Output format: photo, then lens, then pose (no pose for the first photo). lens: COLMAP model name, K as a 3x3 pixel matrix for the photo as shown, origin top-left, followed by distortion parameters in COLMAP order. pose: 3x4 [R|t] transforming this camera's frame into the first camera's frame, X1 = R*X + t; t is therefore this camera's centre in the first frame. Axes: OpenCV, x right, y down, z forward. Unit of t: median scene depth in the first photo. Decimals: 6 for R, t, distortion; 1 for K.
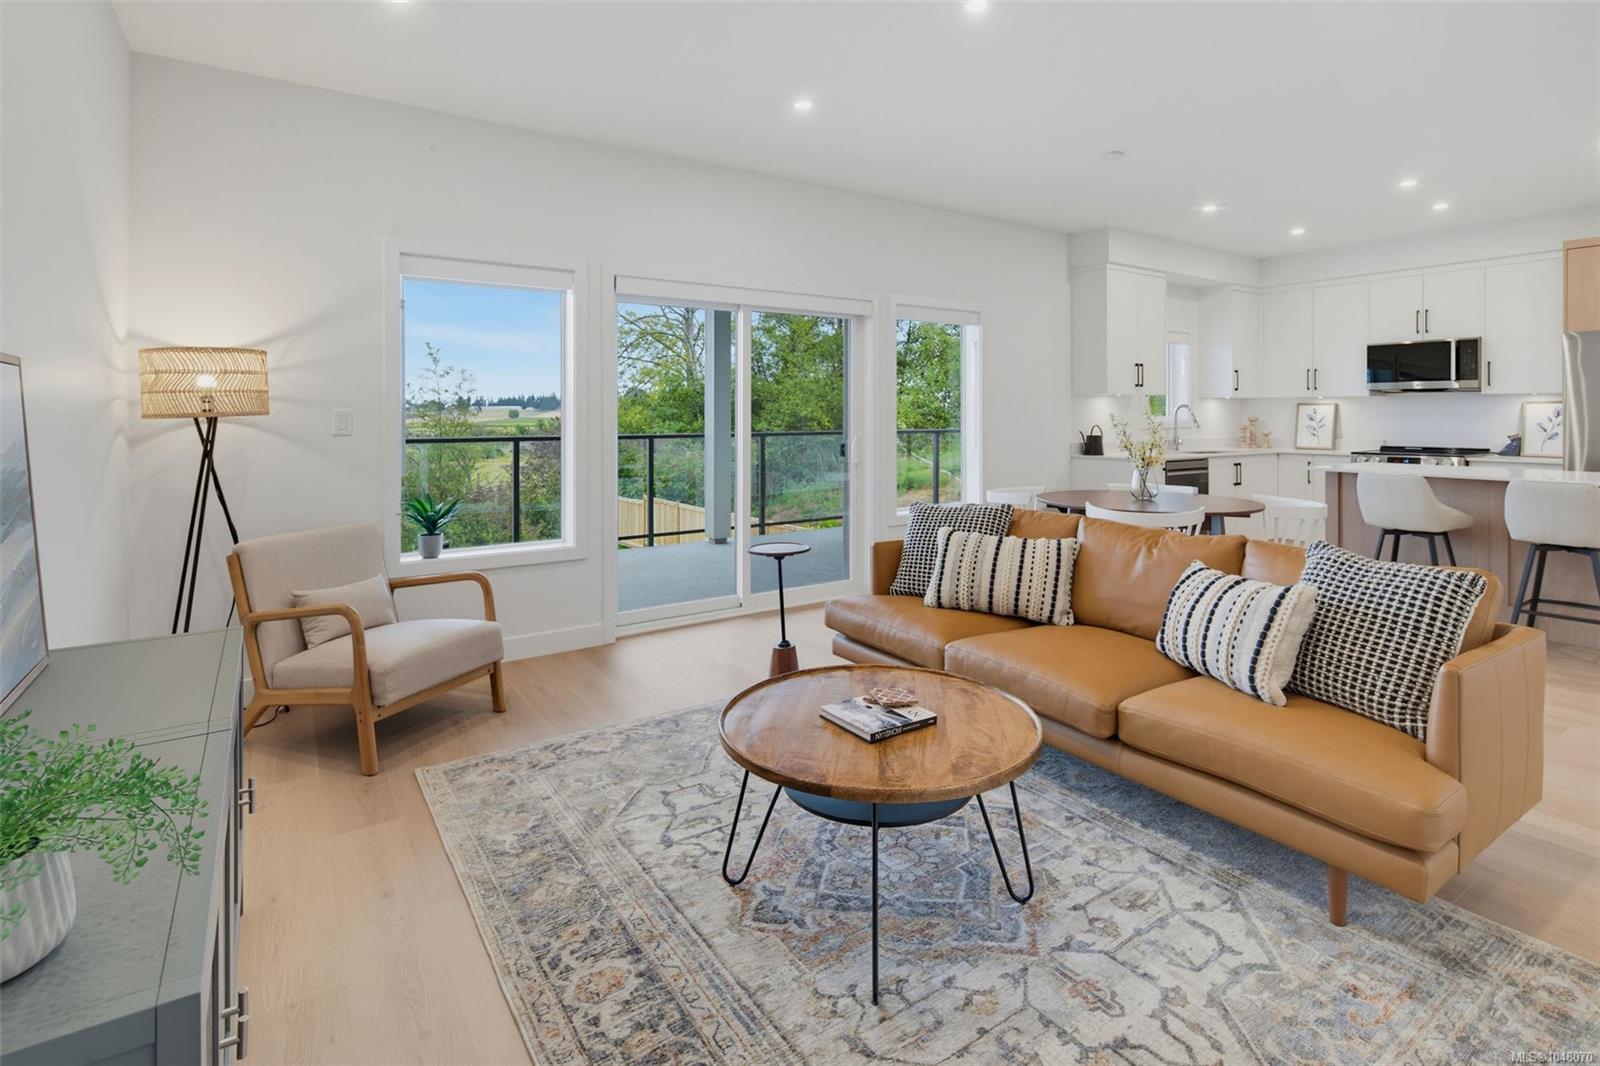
lens RADIAL K [[789.5, 0, 794.7], [0, 789.5, 411.6], [0, 0, 1]] dist [0.006751, -0.006417]
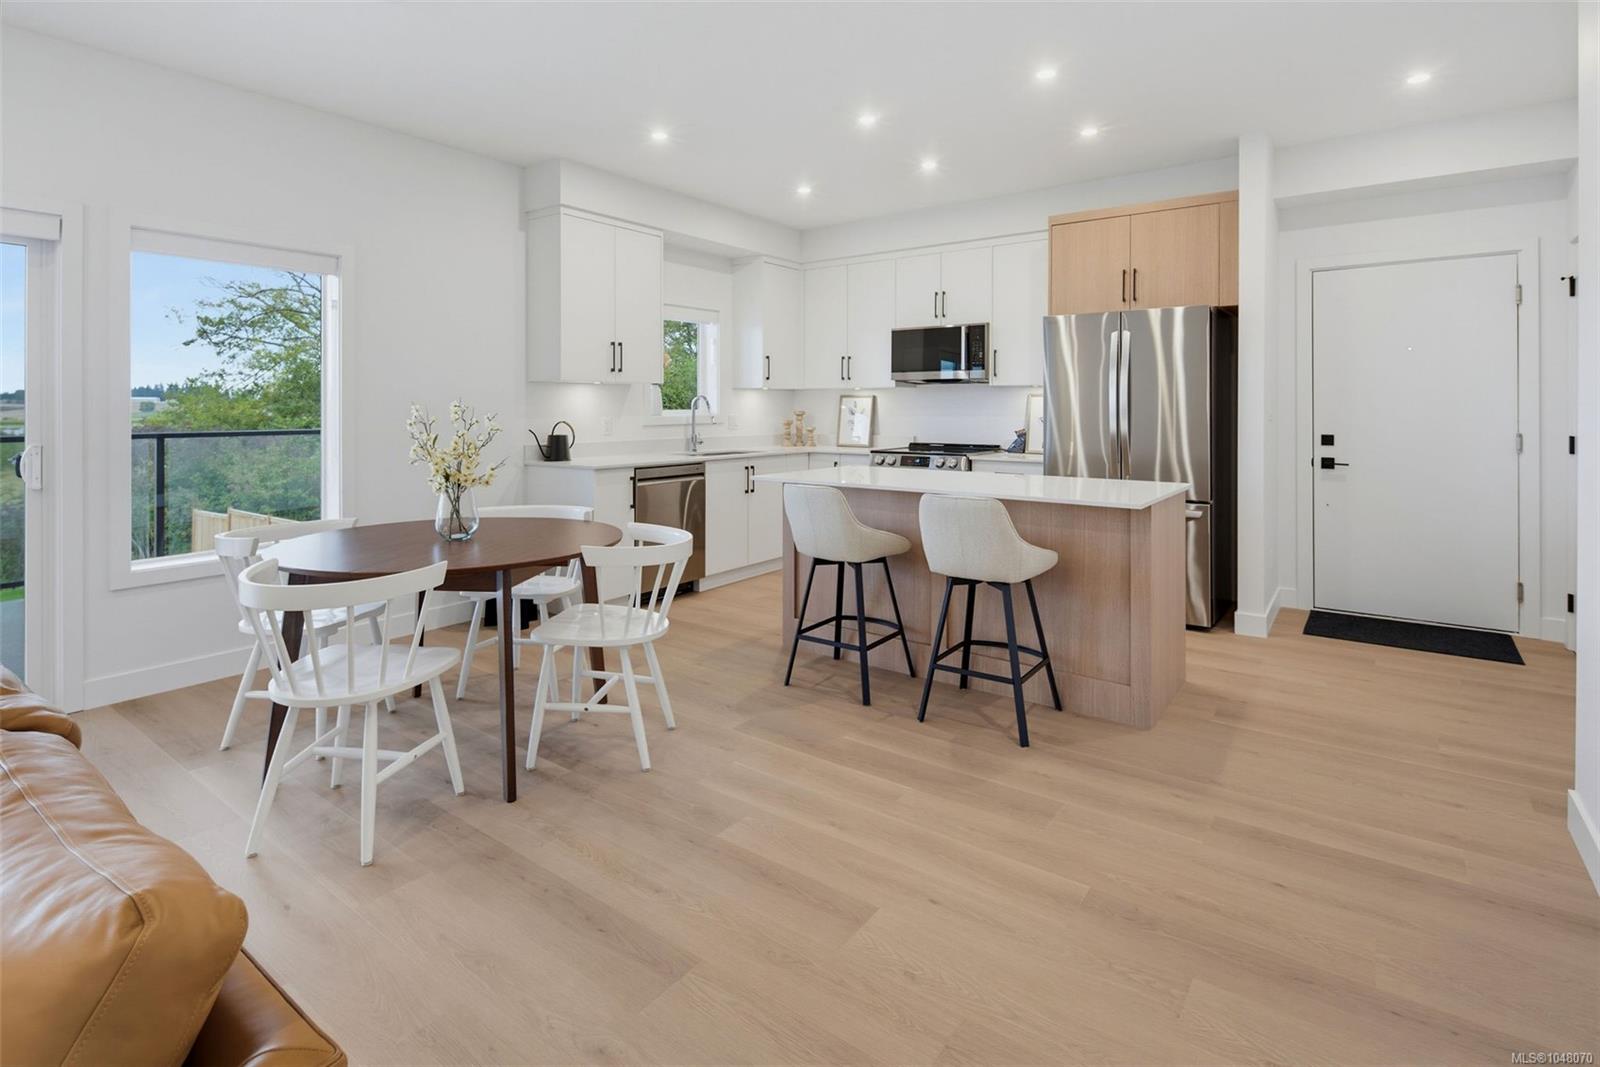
lens RADIAL K [[789.5, 0, 792.9], [0, 789.5, 408.1], [0, 0, 1]] dist [0.006751, -0.006417]
pose [[0.944444, 0.000617, 0.328673, 0.348699], [-0.001999, 0.999991, 0.003869, 0.000650], [-0.328667, -0.004311, 0.944436, 0.212732]]
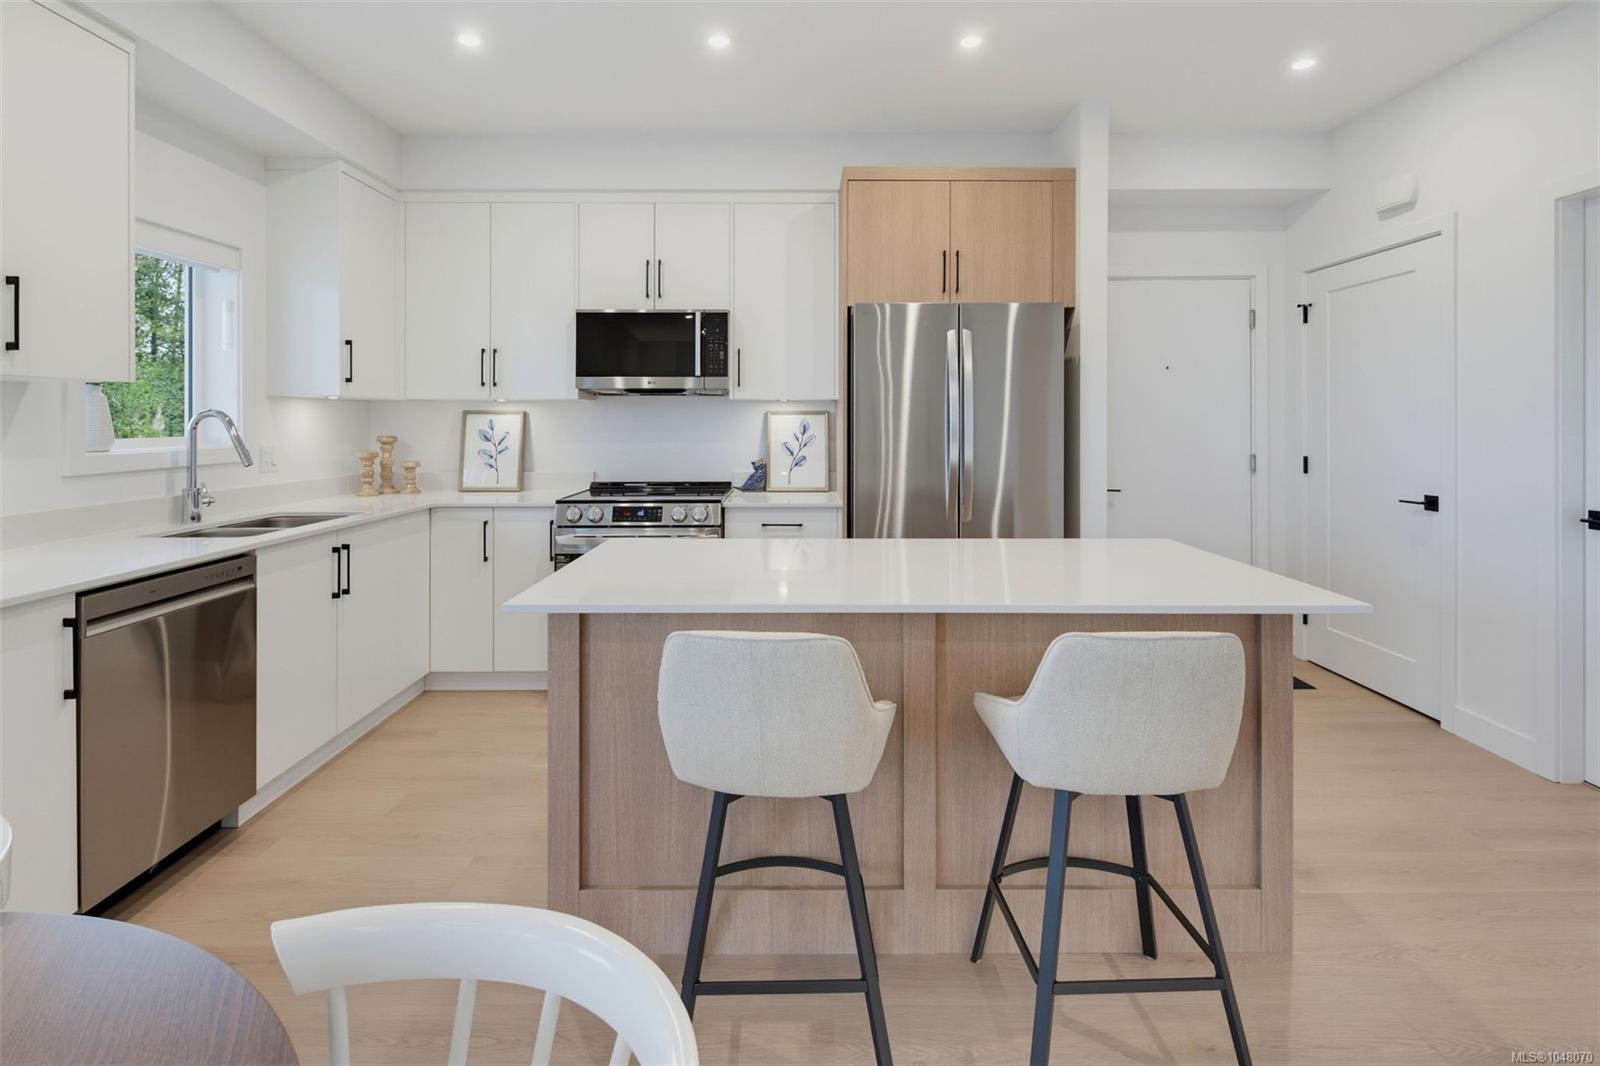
lens RADIAL K [[789.5, 0, 801.0], [0, 789.5, 420.4], [0, 0, 1]] dist [0.006751, -0.006417]
pose [[0.556133, 0.001839, 0.831092, 0.357879], [-0.002282, 0.999997, -0.000685, -0.004455], [-0.831090, -0.001516, 0.556135, 0.578004]]
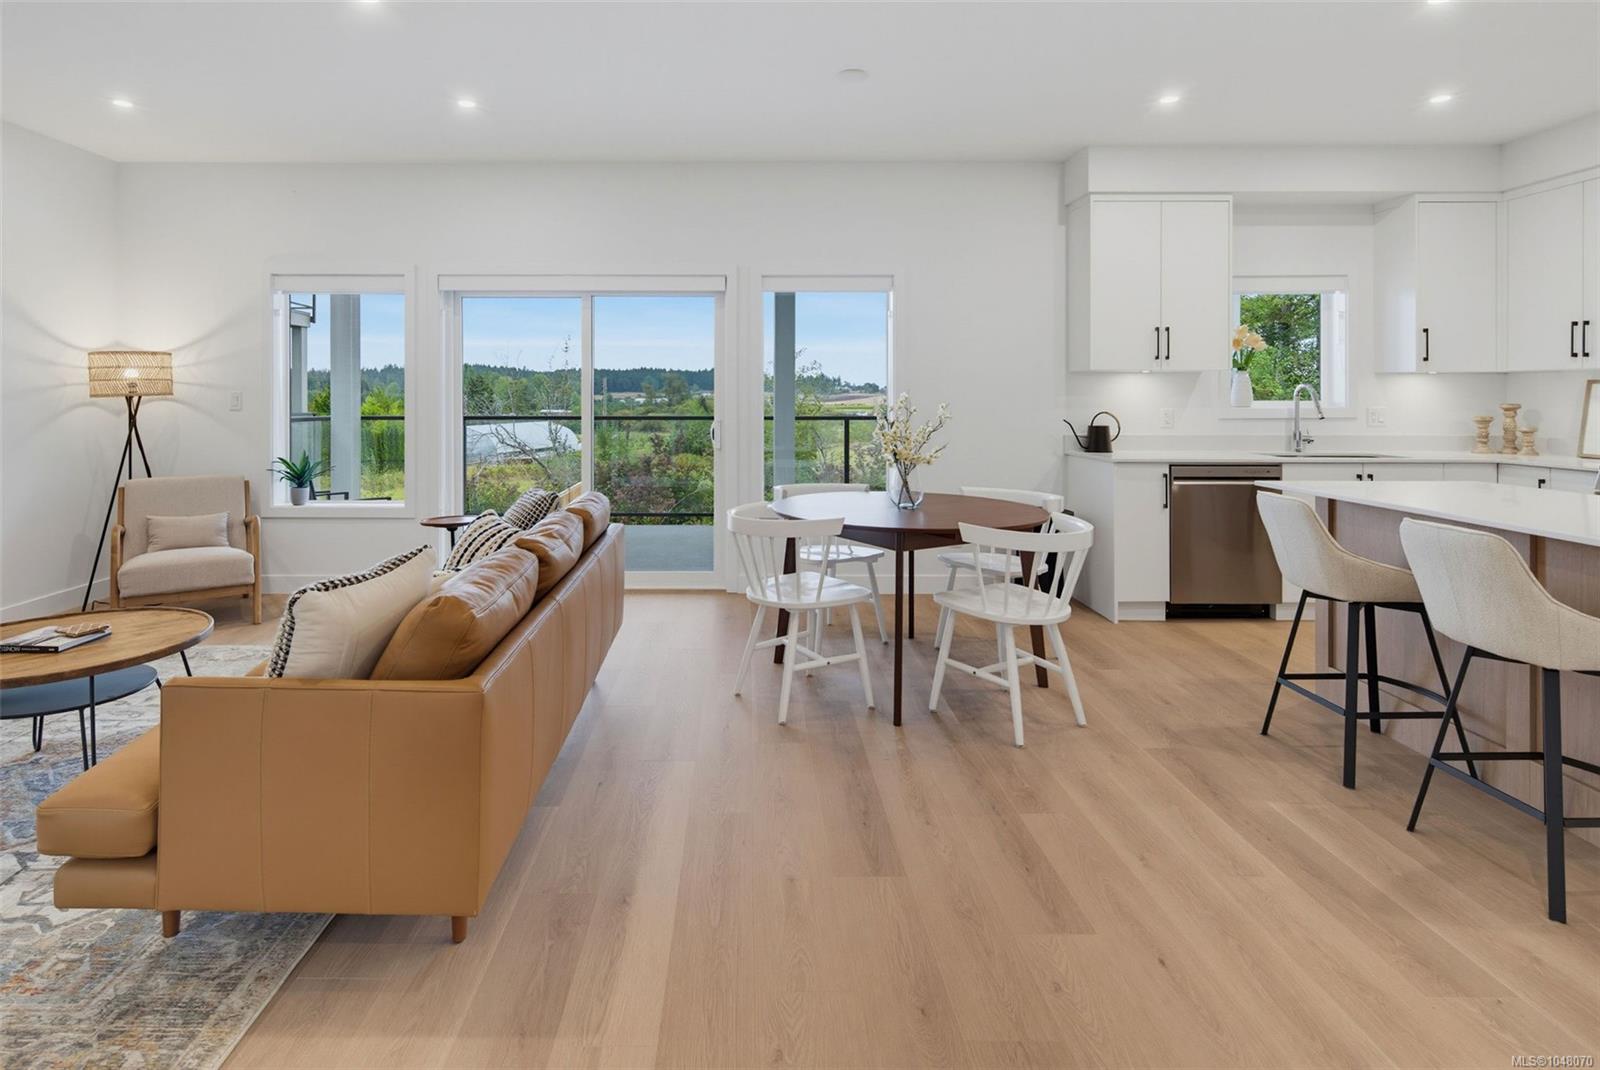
lens RADIAL K [[815.8, 0, 738.1], [0, 815.8, 394.7], [0, 0, 1]] dist [0.006598, -0.004895]
pose [[0.826250, 0.001633, -0.563301, 0.542200], [-0.000815, 0.999998, 0.001705, -0.000428], [0.563303, -0.000950, 0.826250, 0.172597]]
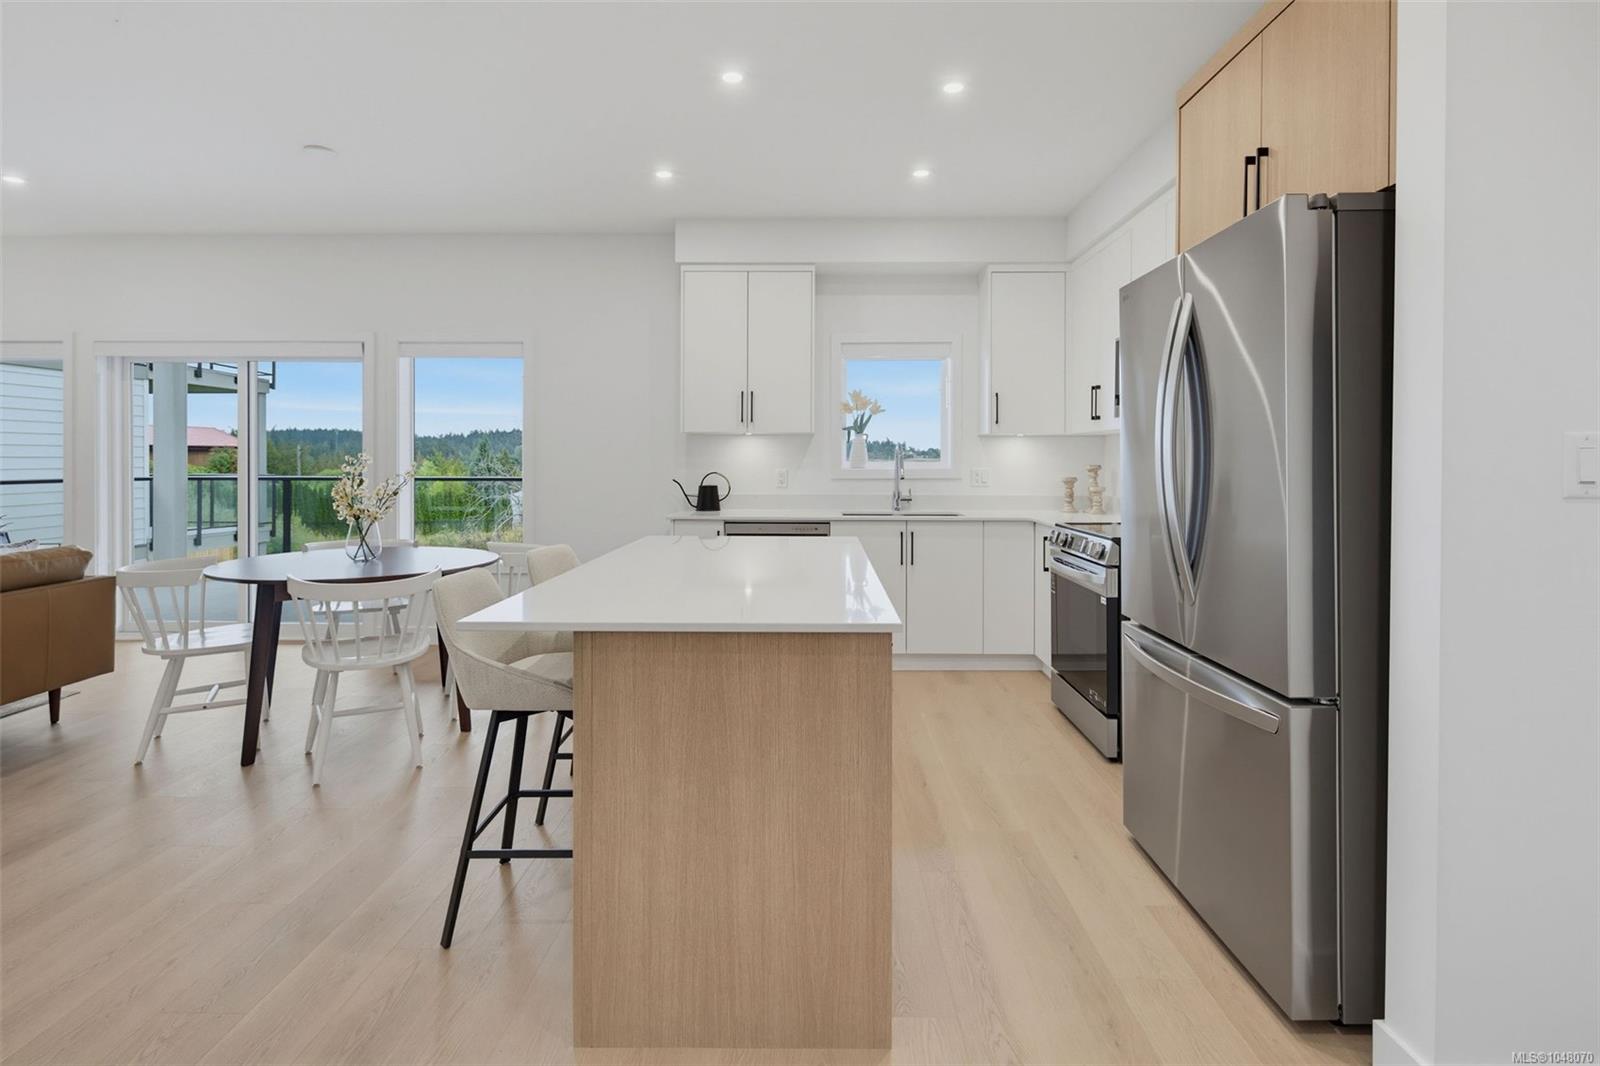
lens RADIAL K [[789.5, 0, 804.5], [0, 789.5, 466.7], [0, 0, 1]] dist [0.006751, -0.006417]
pose [[0.823171, 0.007456, -0.567744, 0.919978], [-0.001209, 0.999935, 0.011379, 0.002098], [0.567792, -0.008681, 0.823126, 0.416984]]
